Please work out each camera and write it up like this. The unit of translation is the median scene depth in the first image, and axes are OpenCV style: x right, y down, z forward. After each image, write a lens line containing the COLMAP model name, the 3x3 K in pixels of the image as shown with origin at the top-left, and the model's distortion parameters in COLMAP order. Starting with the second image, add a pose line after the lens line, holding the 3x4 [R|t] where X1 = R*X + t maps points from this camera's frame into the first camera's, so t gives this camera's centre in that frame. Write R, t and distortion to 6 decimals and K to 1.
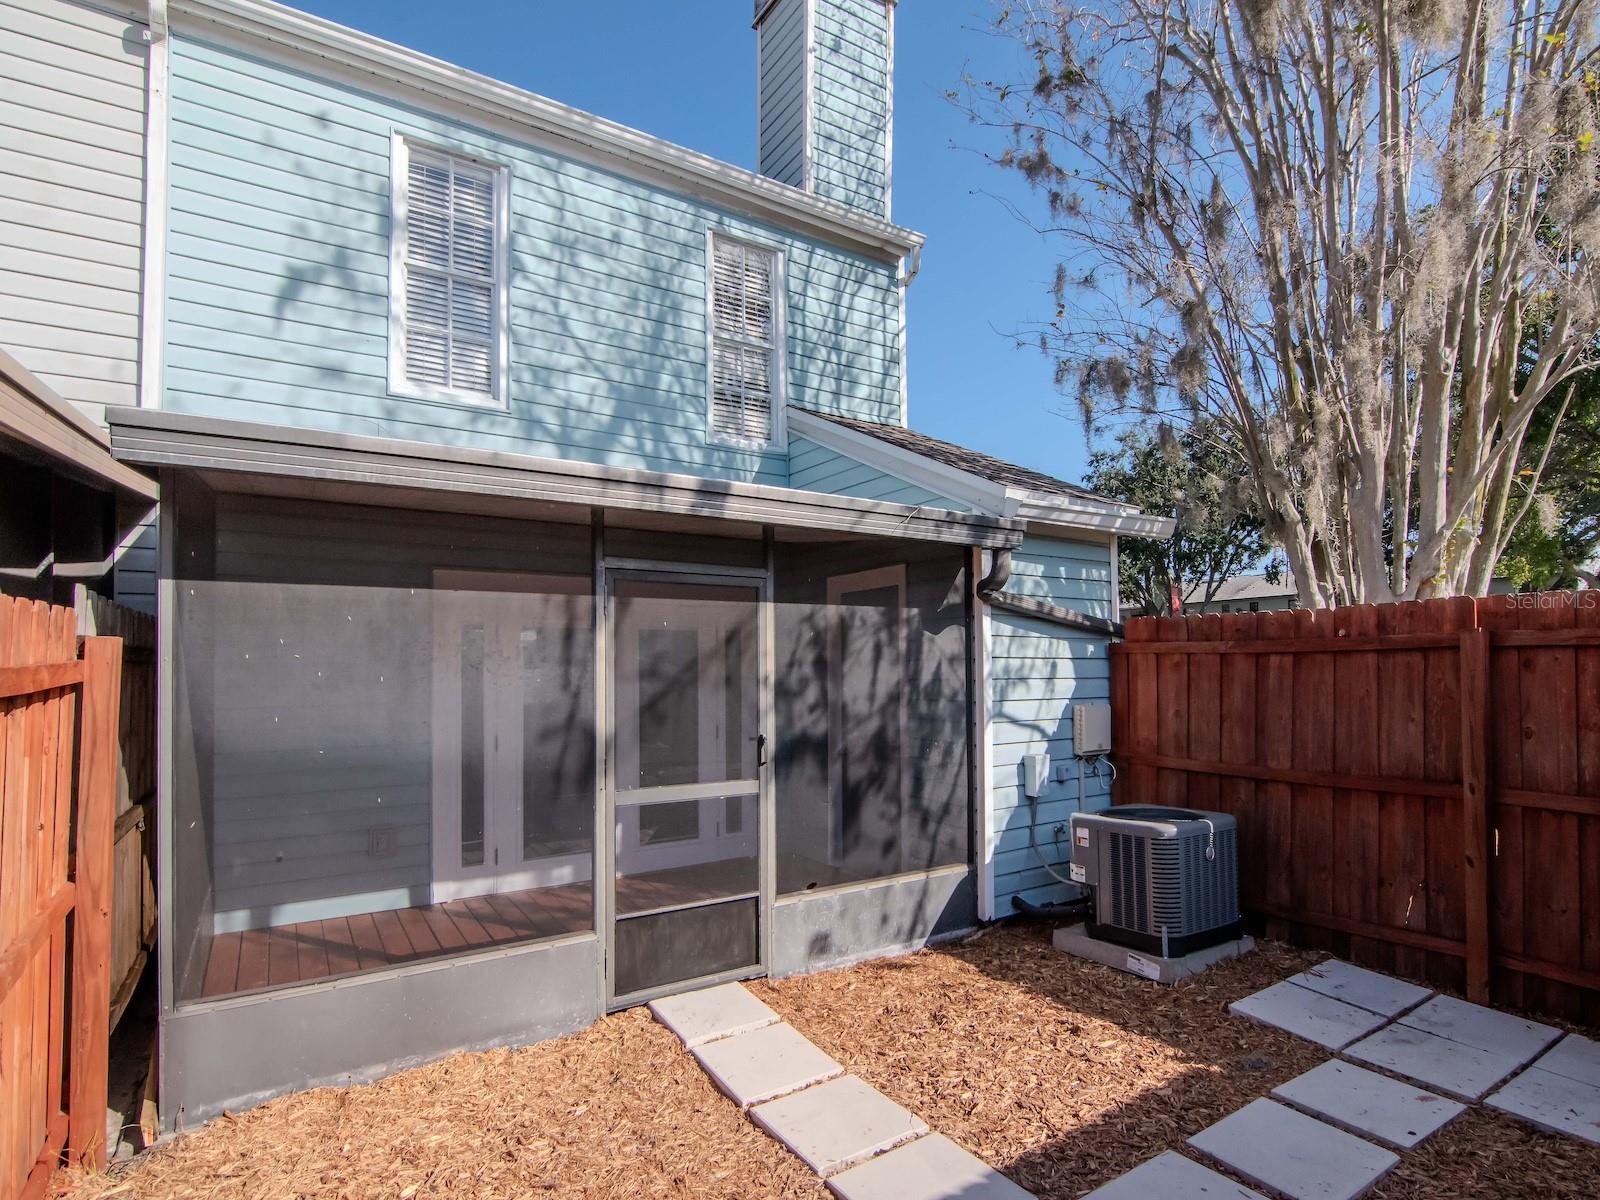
lens RADIAL K [[824.3, 0, 795.7], [0, 824.3, 651.3], [0, 0, 1]] dist [-0.008482, -0.001848]
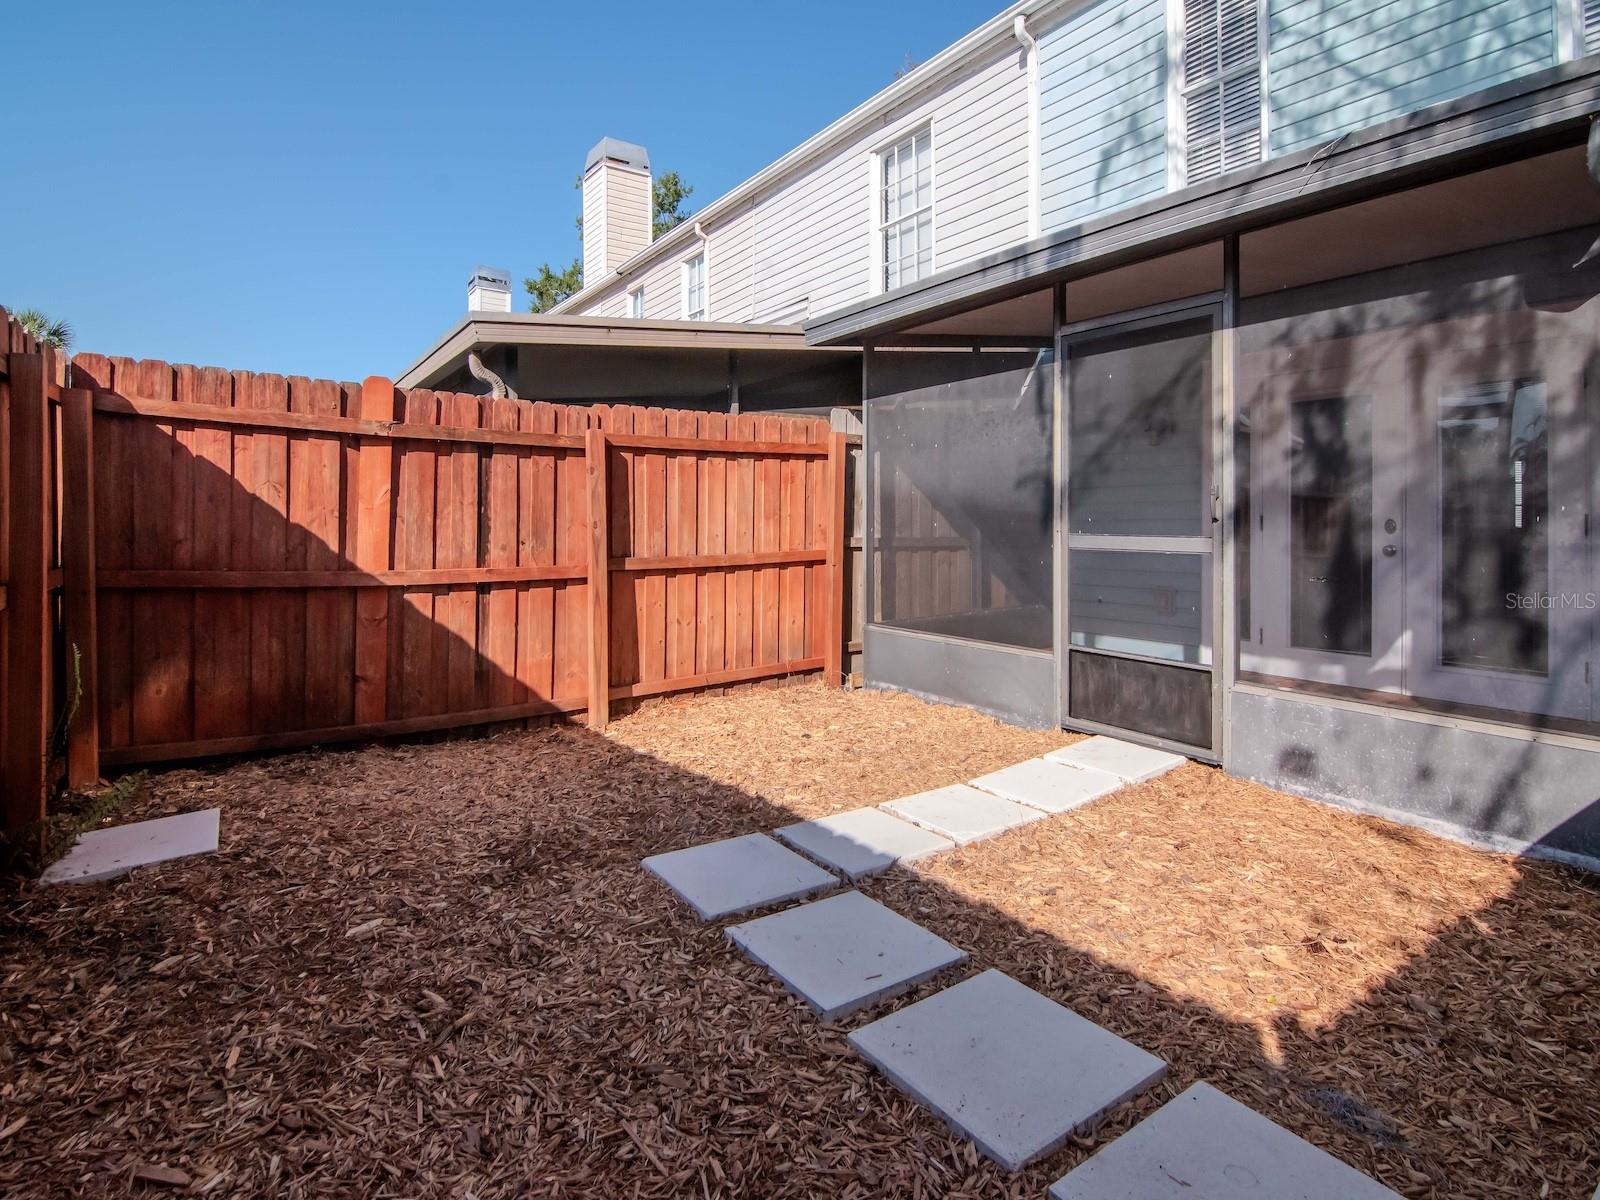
lens RADIAL K [[793.2, 0, 799.6], [0, 793.2, 518.9], [0, 0, 1]] dist [0.000105, -0.009936]
pose [[0.067985, 0.007777, -0.997656, 0.695491], [0.013956, 0.999864, 0.008745, 0.113075], [0.997589, -0.014518, 0.067868, 0.471782]]
